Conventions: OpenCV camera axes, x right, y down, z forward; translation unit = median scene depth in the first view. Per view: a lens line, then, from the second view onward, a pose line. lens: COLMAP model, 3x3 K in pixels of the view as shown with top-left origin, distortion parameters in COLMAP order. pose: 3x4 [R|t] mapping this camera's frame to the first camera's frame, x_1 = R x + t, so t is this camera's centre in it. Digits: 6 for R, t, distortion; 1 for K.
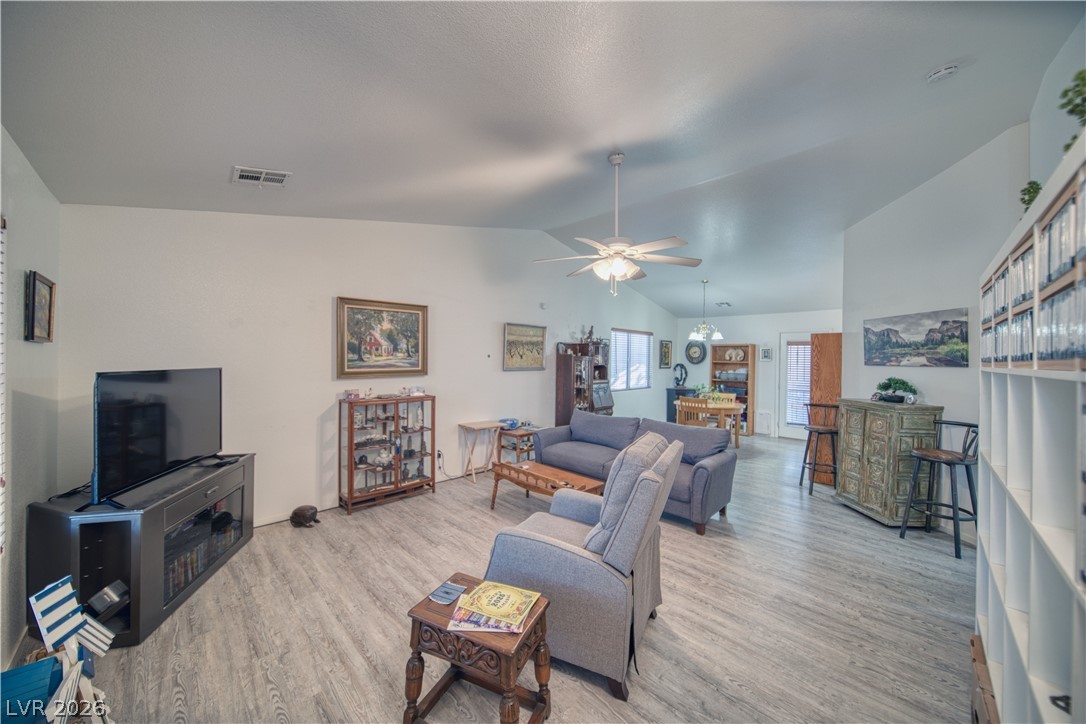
lens RADIAL K [[381.8, 0, 540.9], [0, 381.8, 358.4], [0, 0, 1]] dist [0.000175, 0.001250]
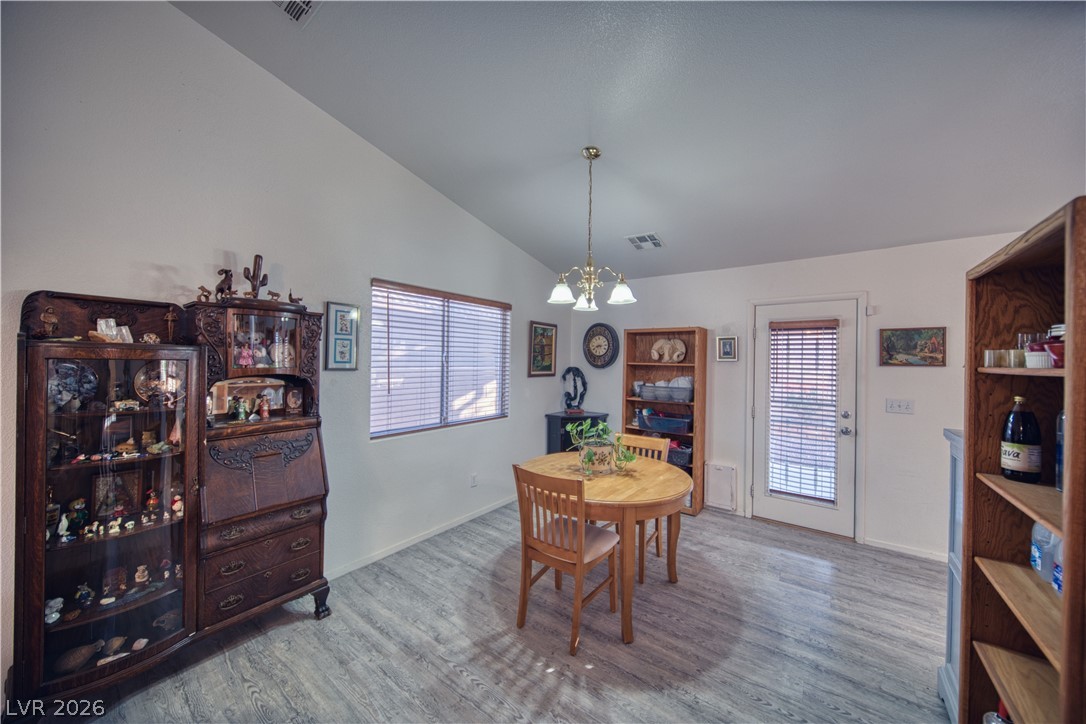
lens RADIAL K [[381.8, 0, 544.4], [0, 381.8, 355.5], [0, 0, 1]] dist [0.000175, 0.001250]
pose [[0.989720, 0.002796, 0.142995, 0.280923], [-0.001107, 0.999929, -0.011889, 0.004424], [-0.143018, 0.011608, 0.989652, 0.538888]]
